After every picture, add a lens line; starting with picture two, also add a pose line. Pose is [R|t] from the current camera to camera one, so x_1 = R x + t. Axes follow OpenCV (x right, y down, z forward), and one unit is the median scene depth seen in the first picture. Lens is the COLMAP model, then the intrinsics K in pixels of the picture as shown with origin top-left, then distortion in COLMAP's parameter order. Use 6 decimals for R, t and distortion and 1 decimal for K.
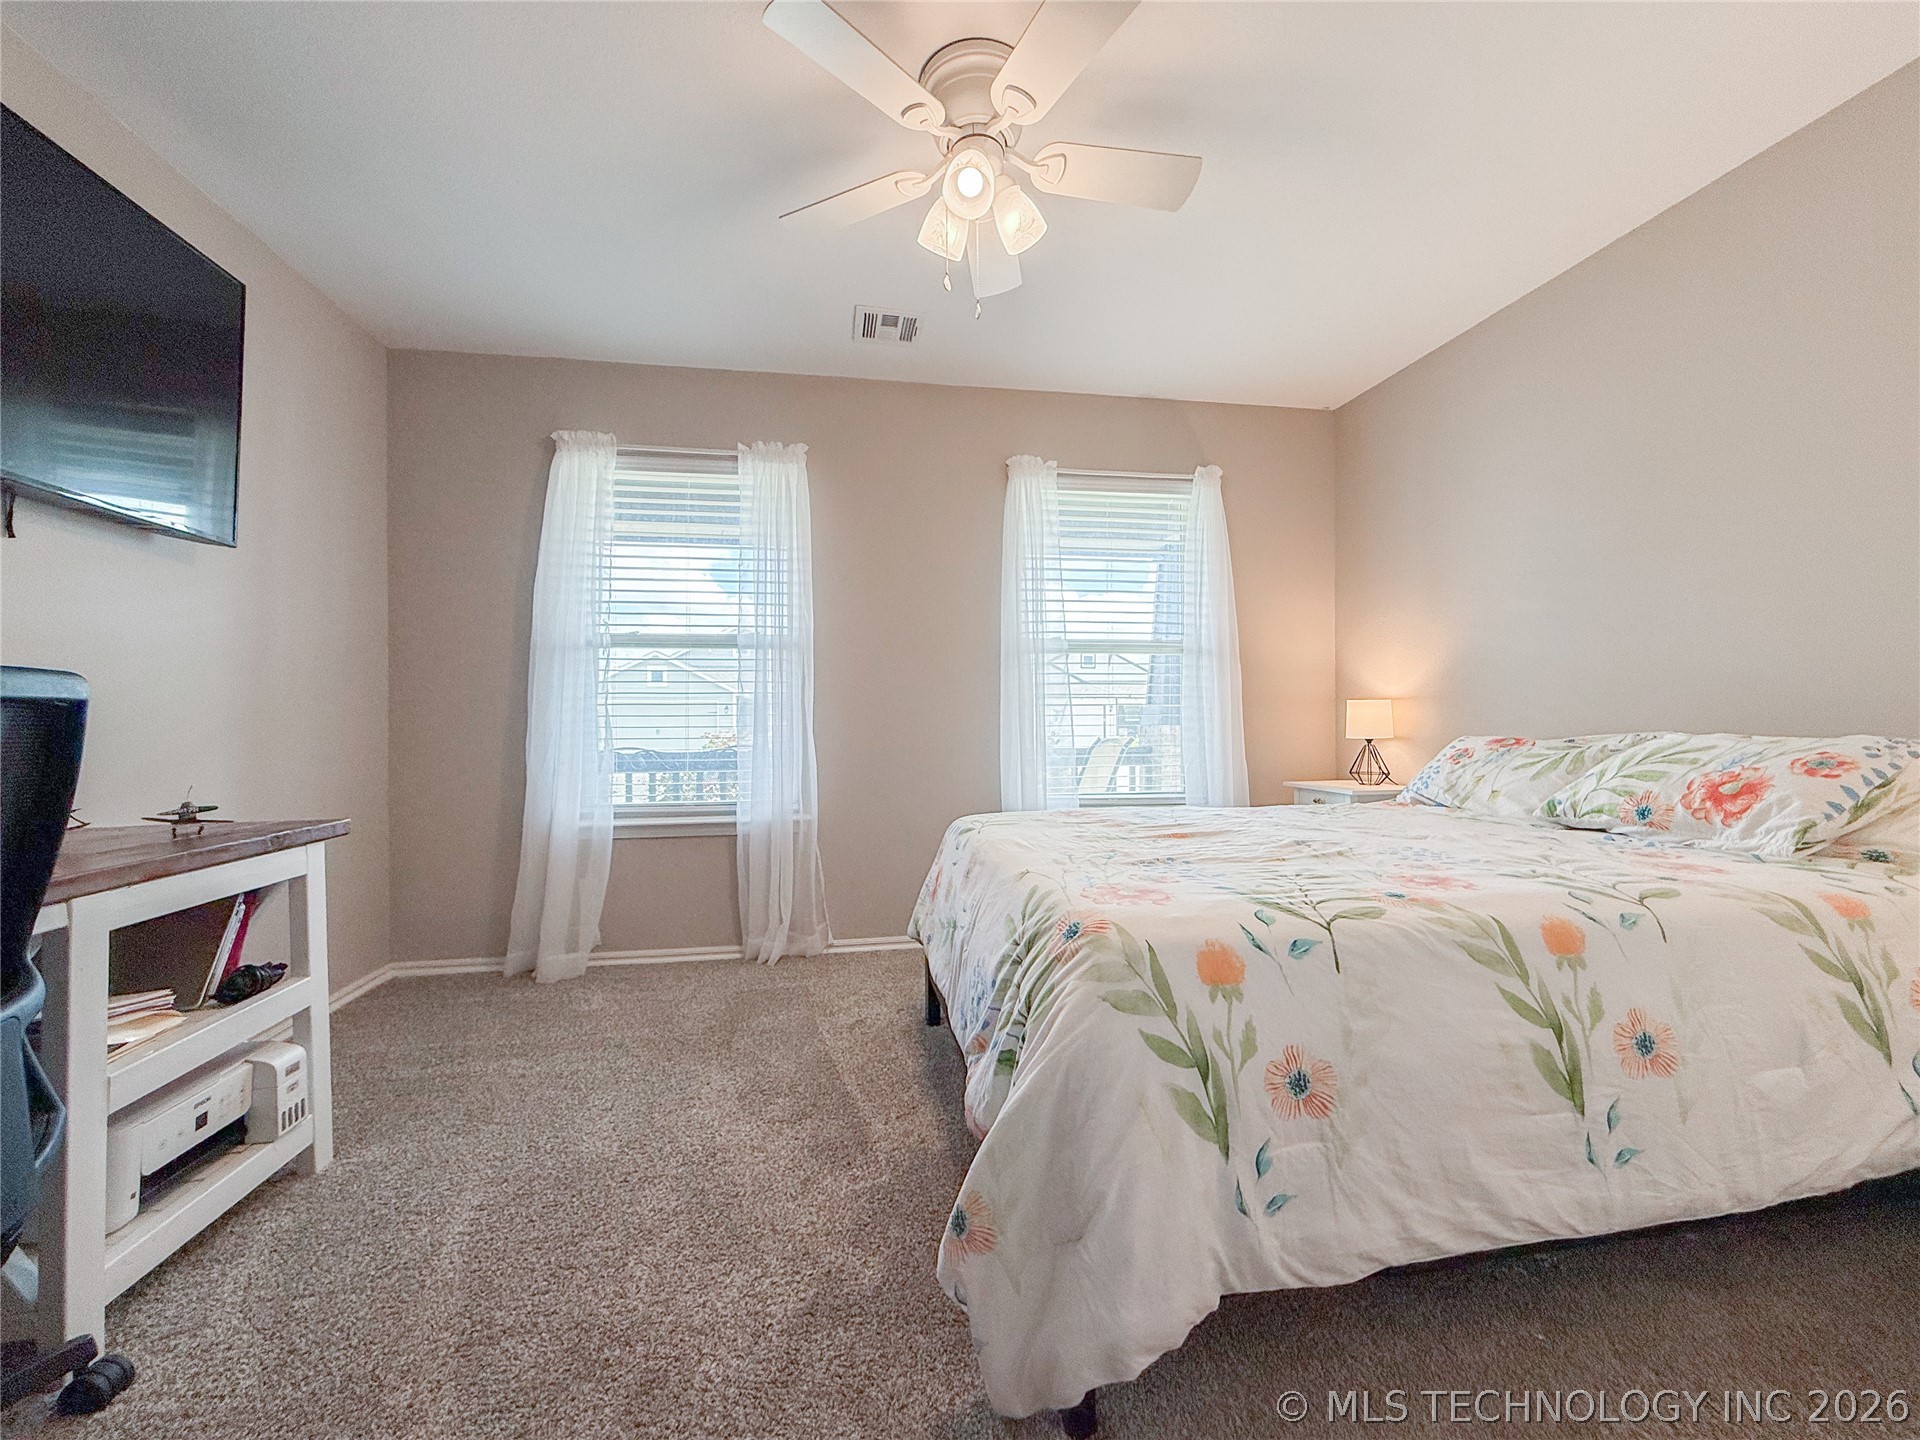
lens RADIAL K [[785.8, 0, 945.0], [0, 785.8, 722.6], [0, 0, 1]] dist [-0.002302, -0.000128]
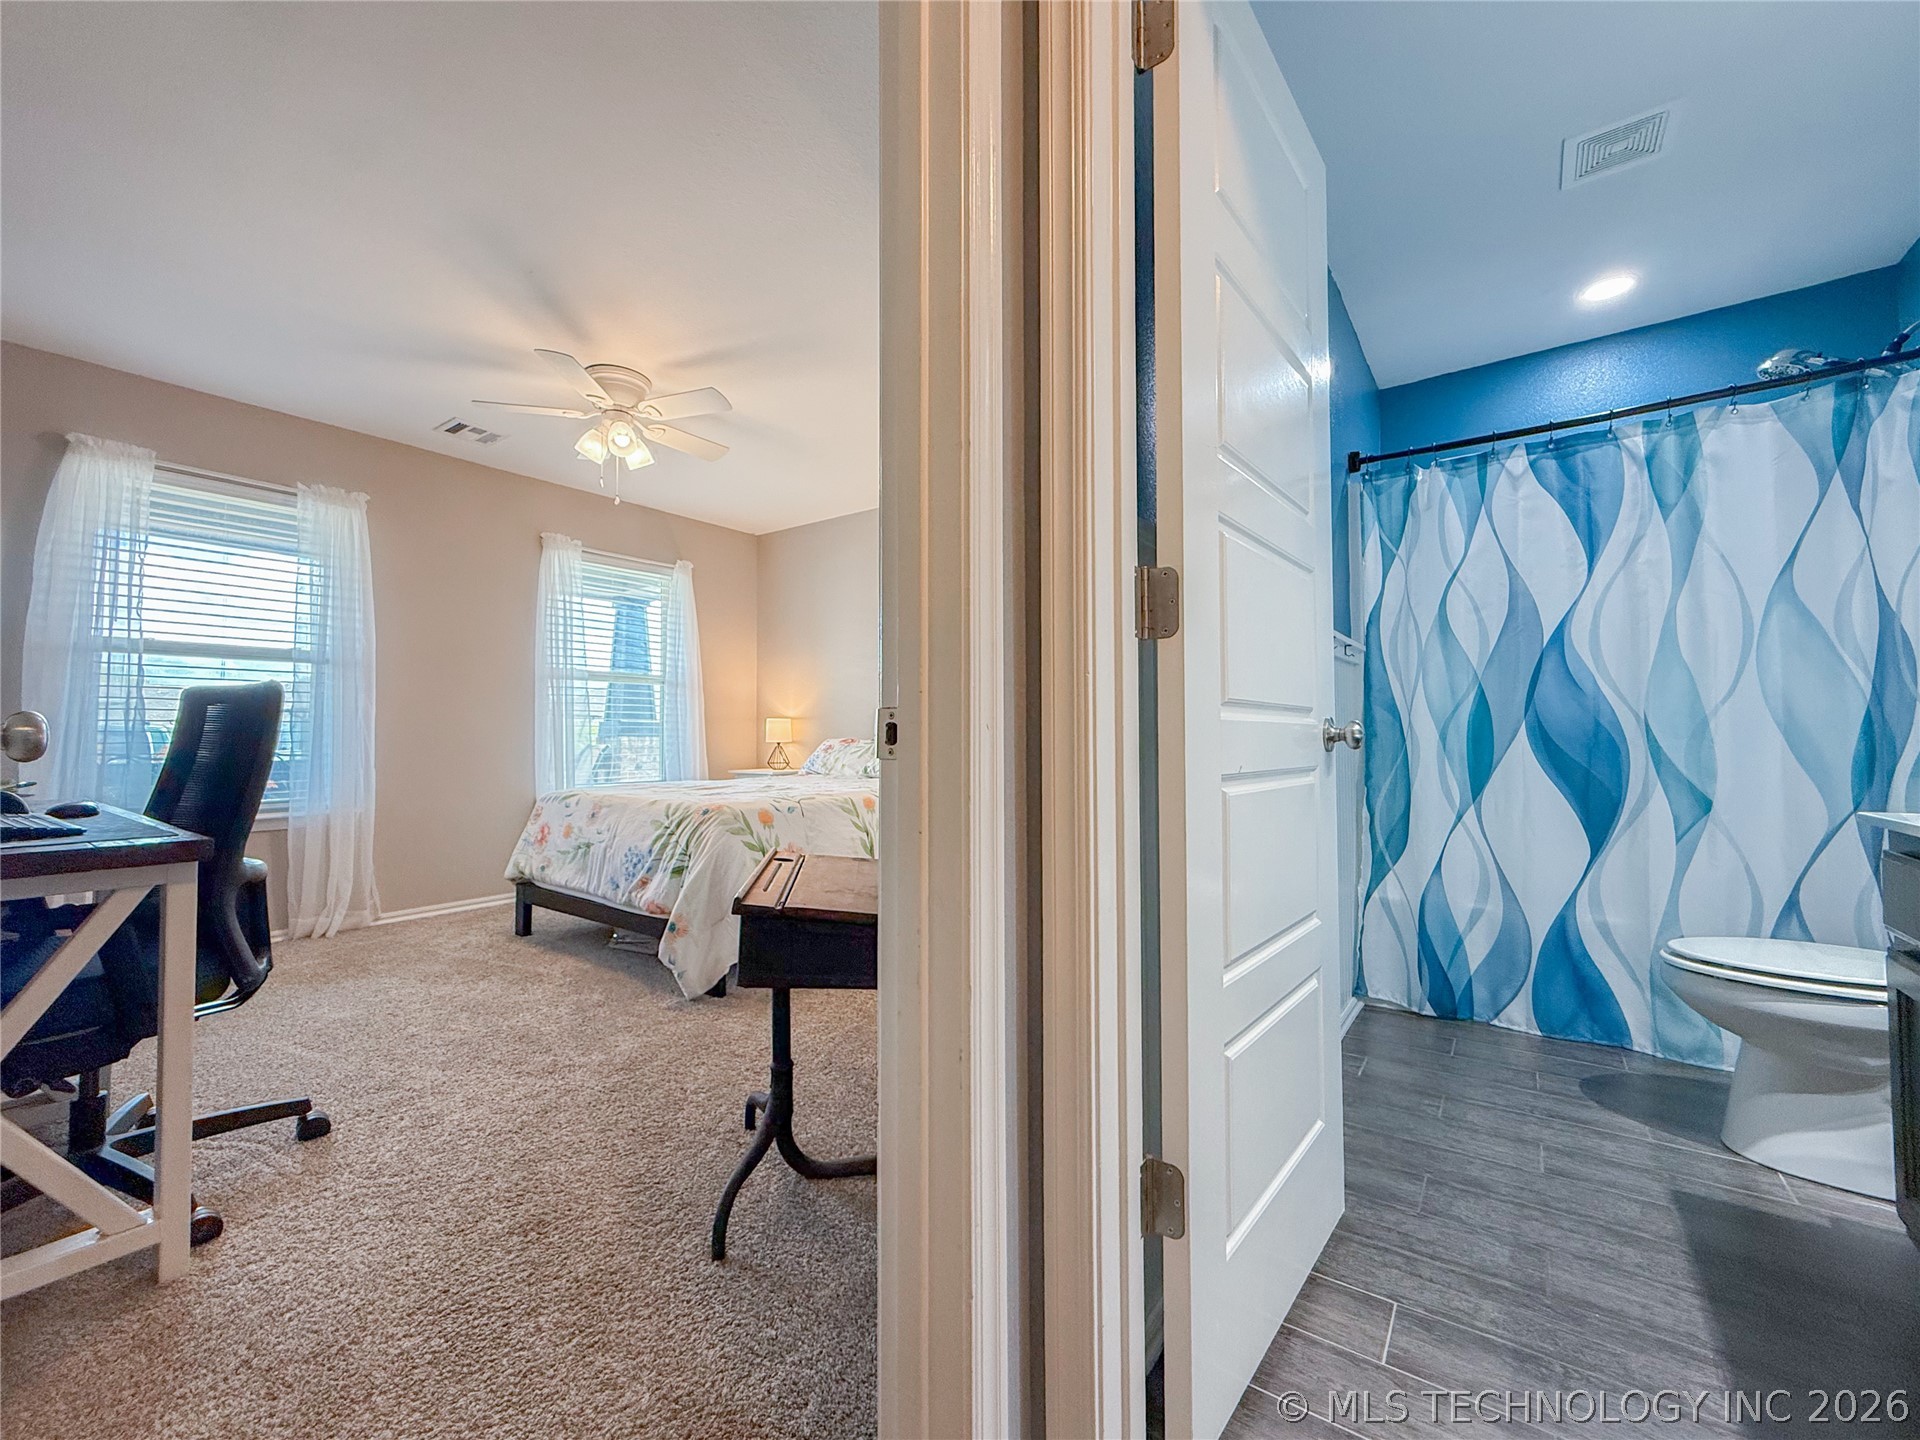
lens RADIAL K [[785.8, 0, 945.0], [0, 785.8, 722.6], [0, 0, 1]] dist [-0.002302, -0.000128]
pose [[0.725548, 0.018089, 0.687933, -0.486681], [-0.001522, 0.999694, -0.024681, 0.026523], [-0.688169, 0.016860, 0.725354, -0.628484]]
